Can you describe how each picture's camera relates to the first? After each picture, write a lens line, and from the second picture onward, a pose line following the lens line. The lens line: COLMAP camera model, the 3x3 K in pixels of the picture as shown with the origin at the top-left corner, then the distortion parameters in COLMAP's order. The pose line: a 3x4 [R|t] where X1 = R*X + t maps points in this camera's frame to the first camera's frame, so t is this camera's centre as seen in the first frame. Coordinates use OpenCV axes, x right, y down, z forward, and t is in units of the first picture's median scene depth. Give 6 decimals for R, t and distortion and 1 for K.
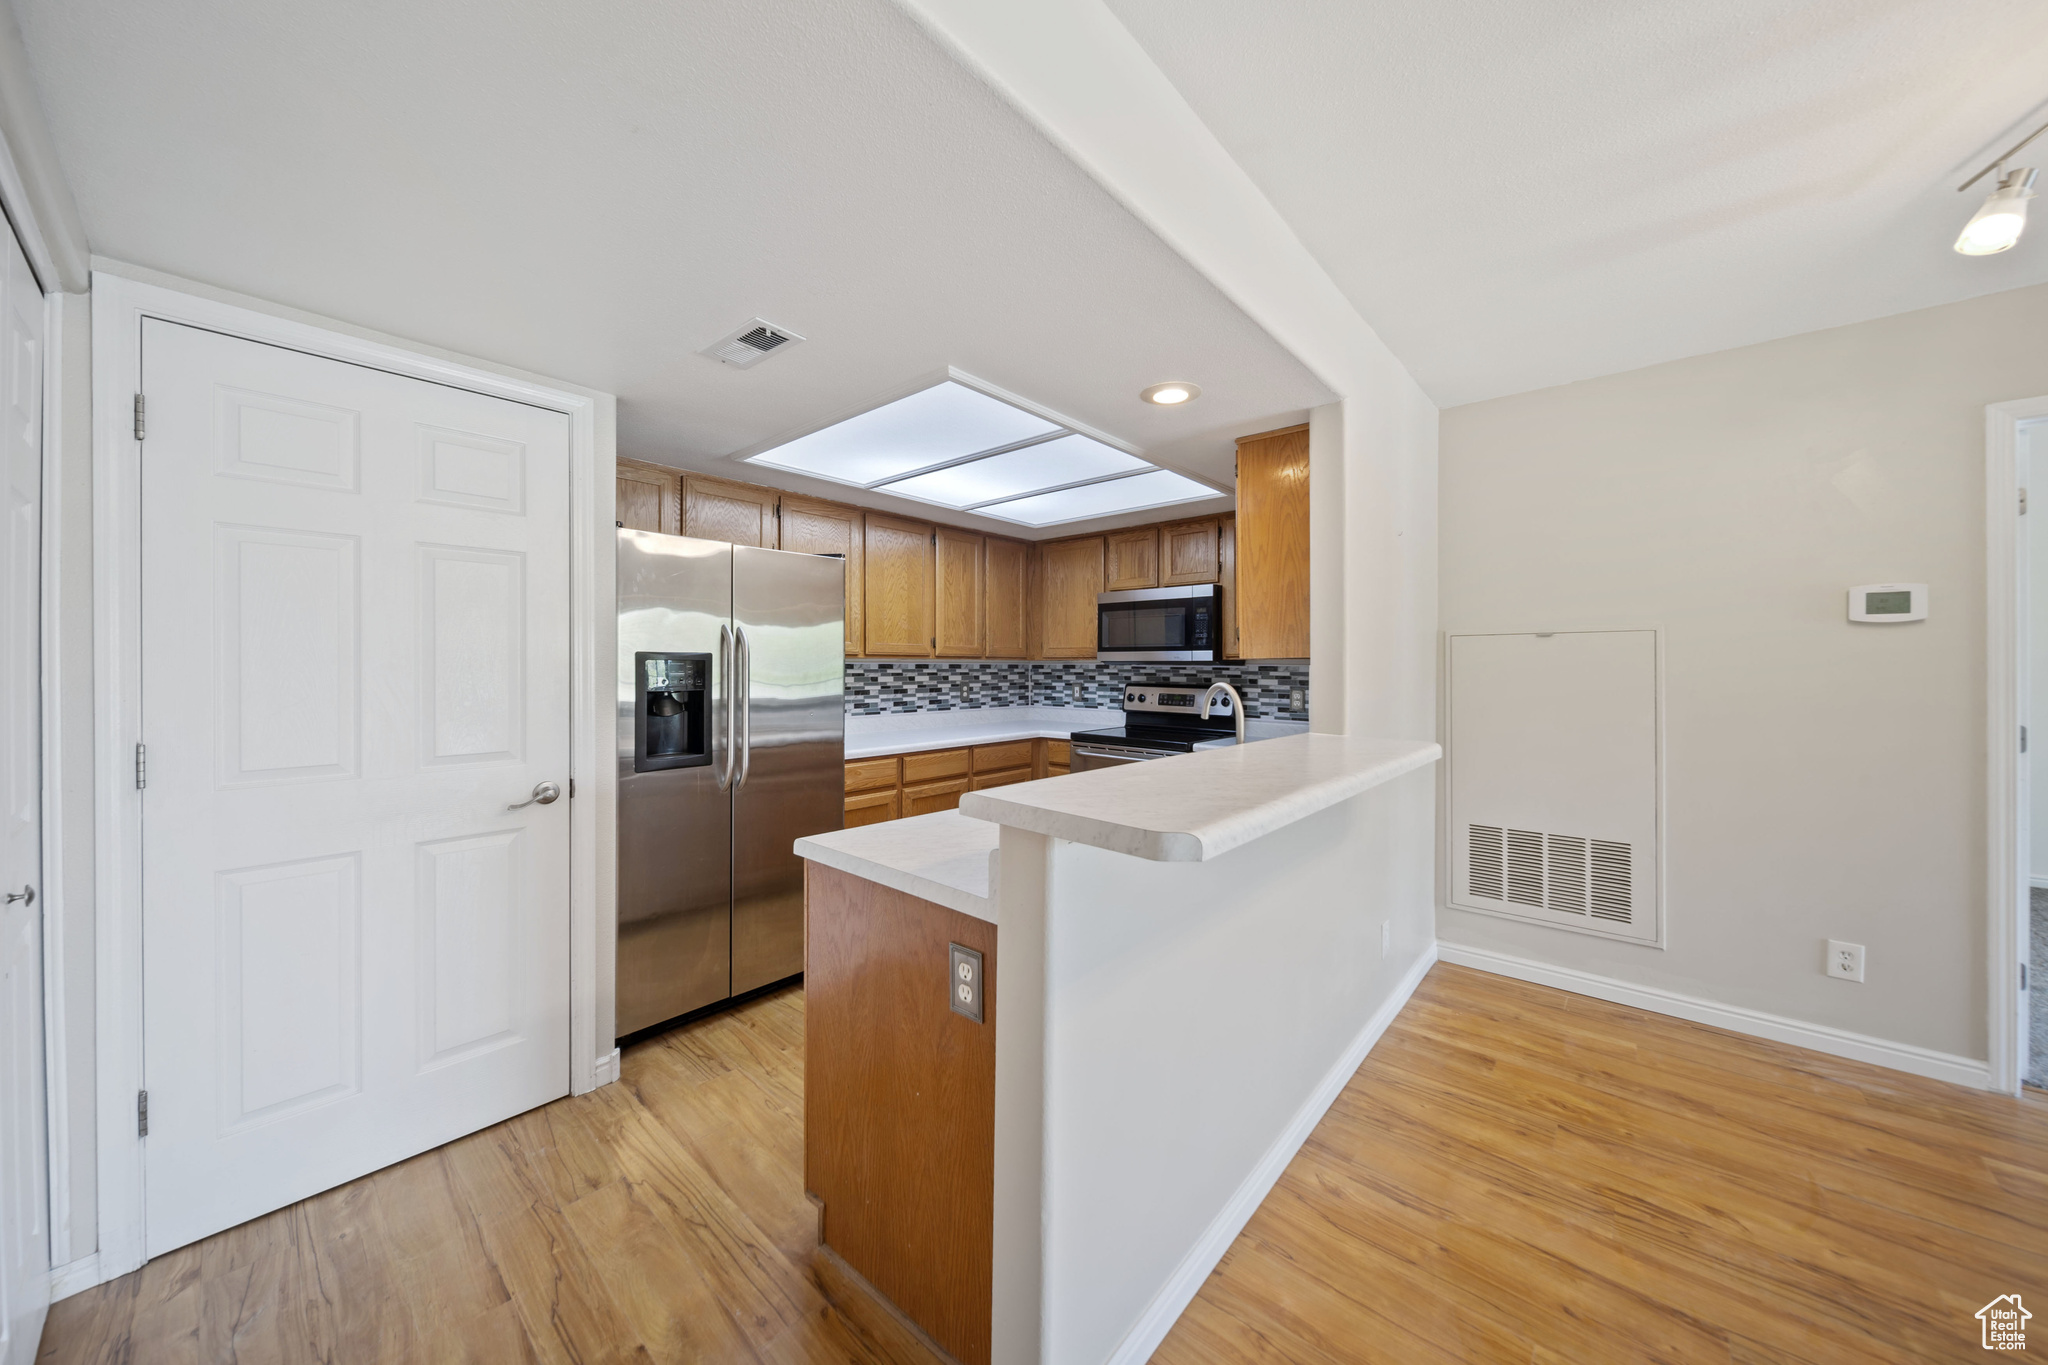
lens RADIAL K [[707.4, 0, 1016.9], [0, 707.4, 670.1], [0, 0, 1]] dist [-0.001703, -0.000079]
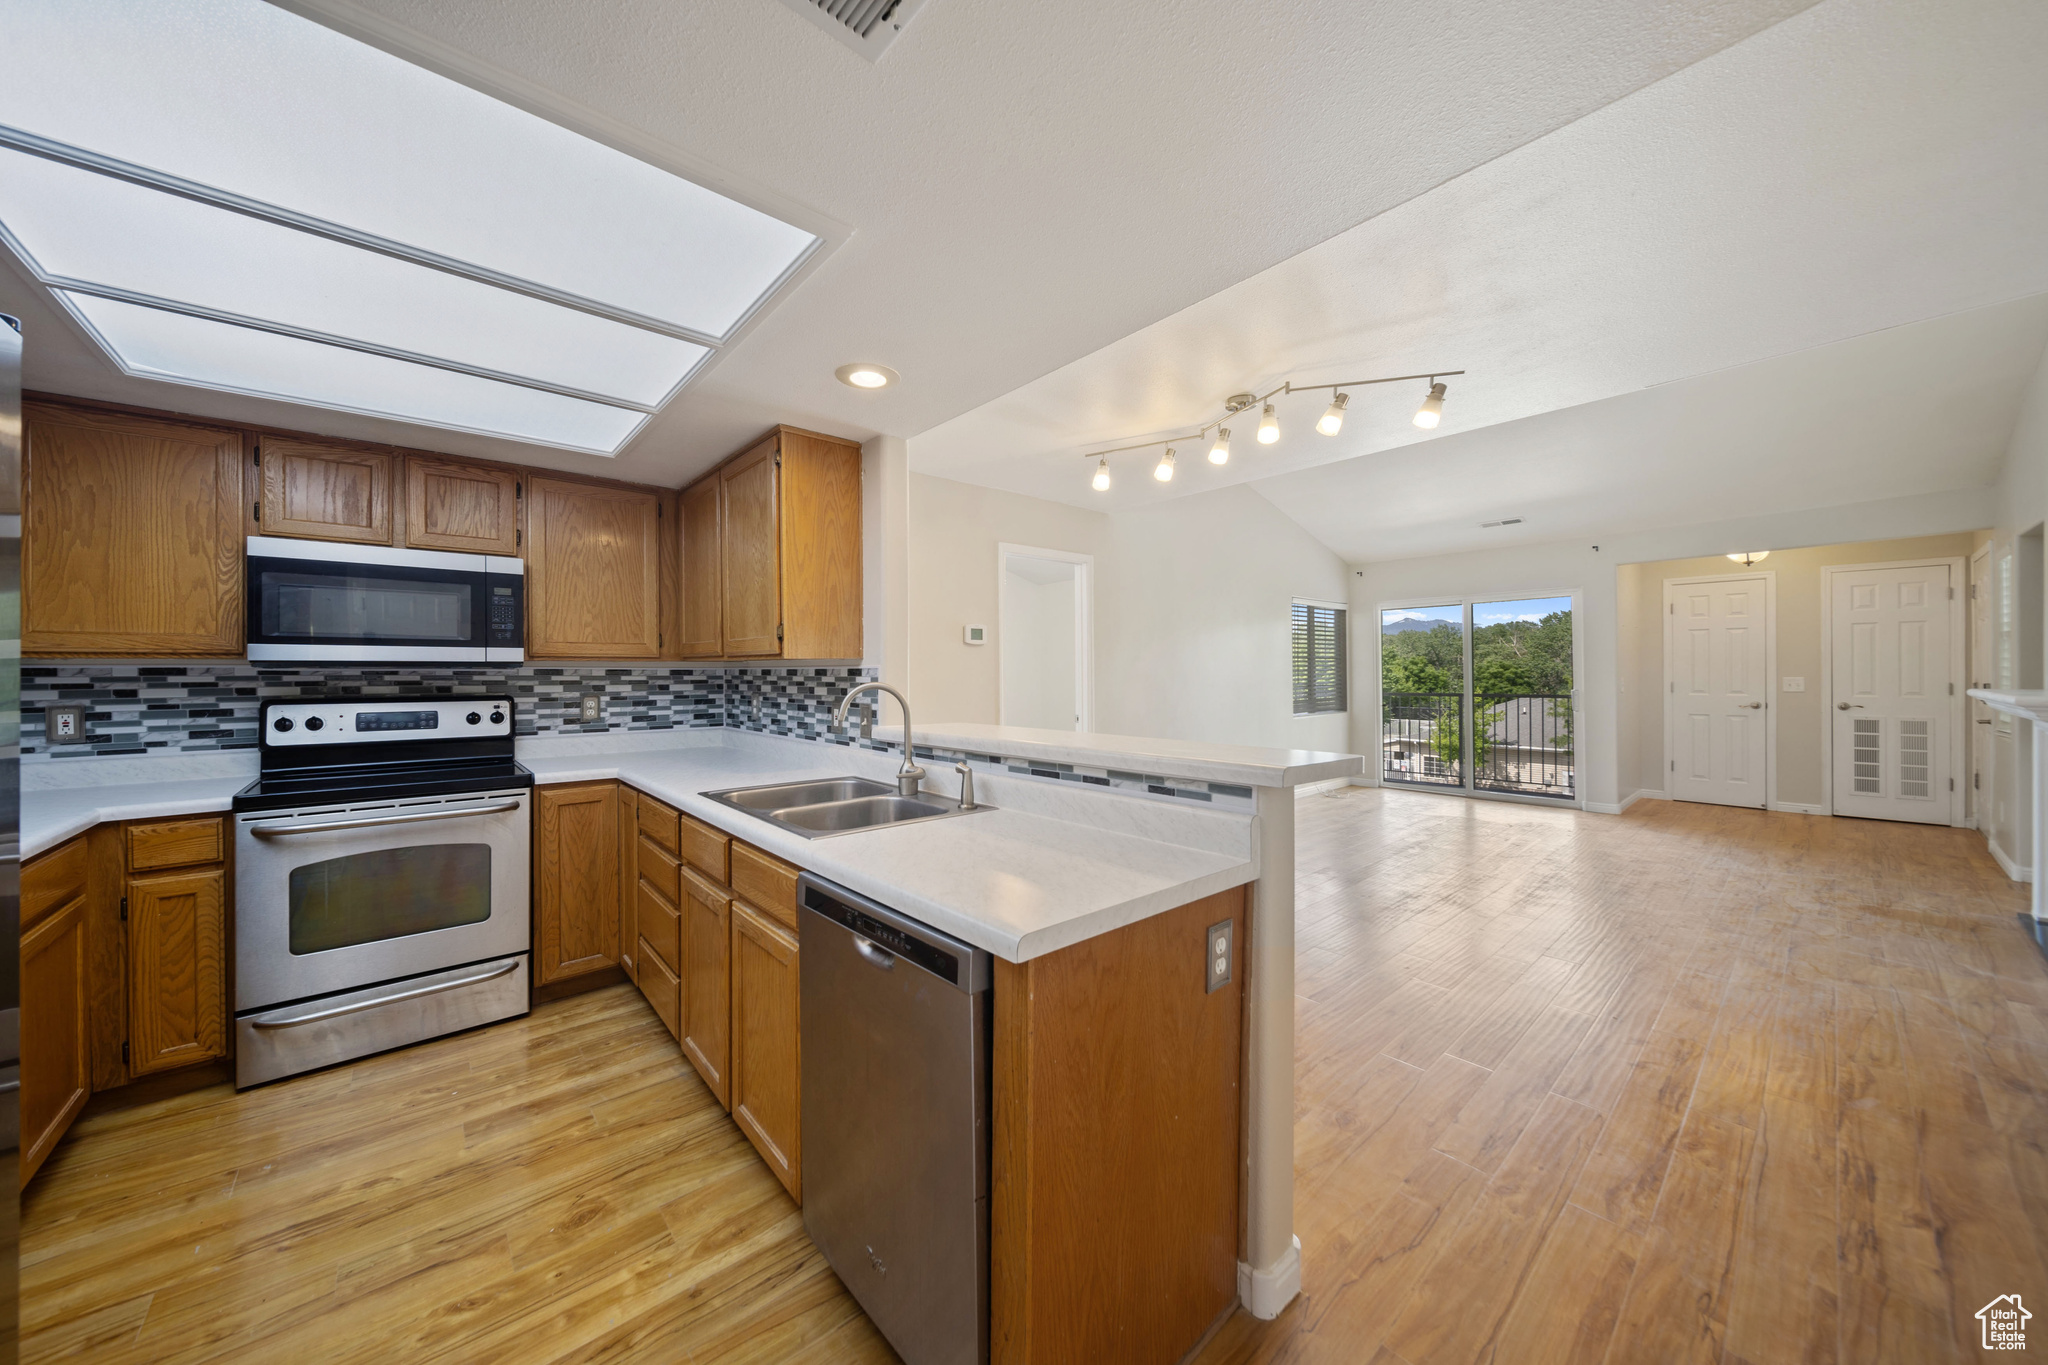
lens RADIAL K [[707.4, 0, 1016.9], [0, 707.4, 670.1], [0, 0, 1]] dist [-0.001703, -0.000079]
pose [[0.124916, -0.002775, 0.992163, -0.373477], [0.011129, 0.999937, 0.001395, 0.000441], [-0.992105, 0.010867, 0.124939, 0.369934]]
